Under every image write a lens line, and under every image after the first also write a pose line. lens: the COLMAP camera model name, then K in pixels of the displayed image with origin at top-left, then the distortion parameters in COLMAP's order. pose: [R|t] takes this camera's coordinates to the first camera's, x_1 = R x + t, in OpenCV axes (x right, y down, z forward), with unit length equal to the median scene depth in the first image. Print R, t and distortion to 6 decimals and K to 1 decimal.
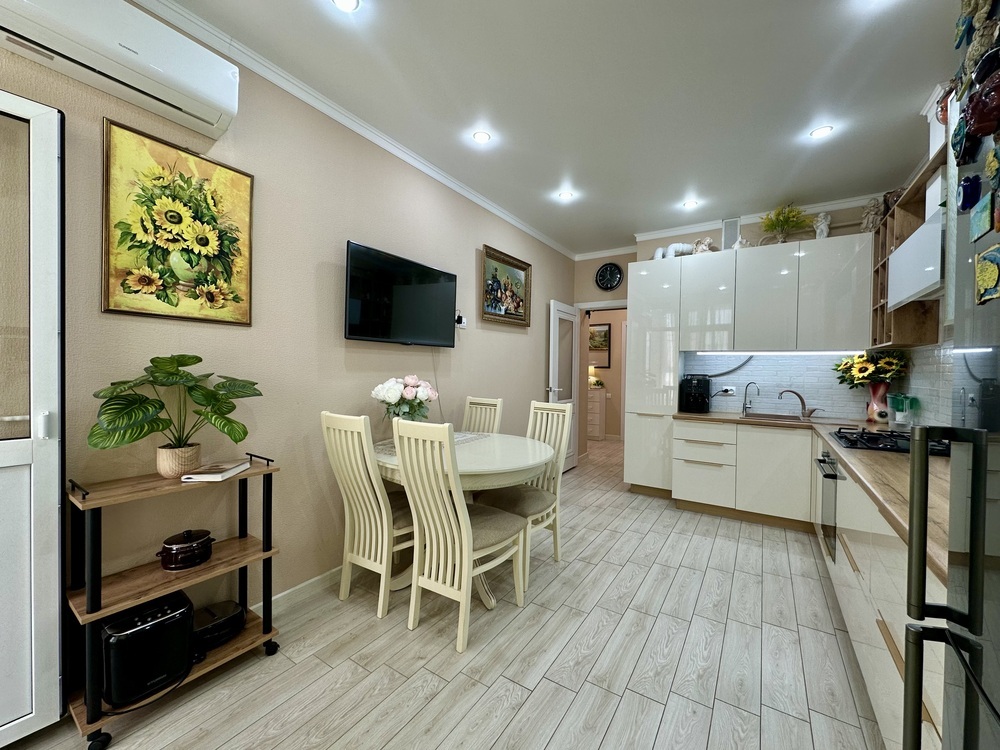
lens RADIAL K [[400.5, 0, 500.3], [0, 400.5, 373.5], [0, 0, 1]] dist [-0.000545, -0.000109]
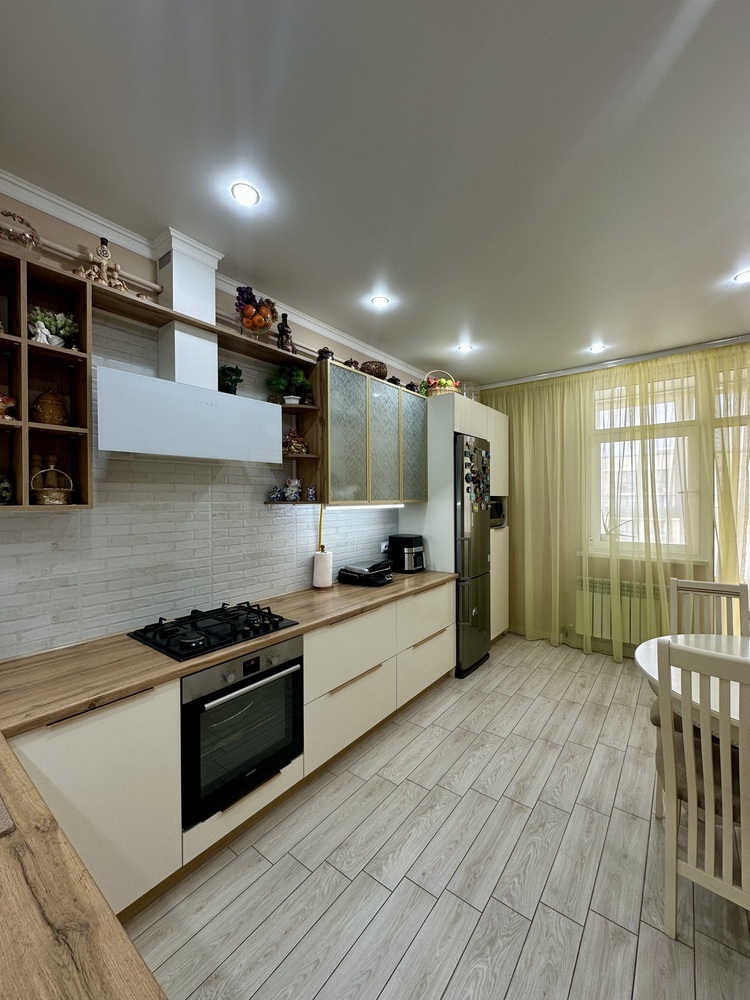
lens RADIAL K [[400.5, 0, 375.2], [0, 400.5, 497.2], [0, 0, 1]] dist [-0.000545, -0.000109]
pose [[-0.996999, -0.008985, 0.076896, 0.641869], [-0.008388, 0.999932, 0.008084, -0.125827], [-0.076963, 0.007415, -0.997006, 2.023234]]
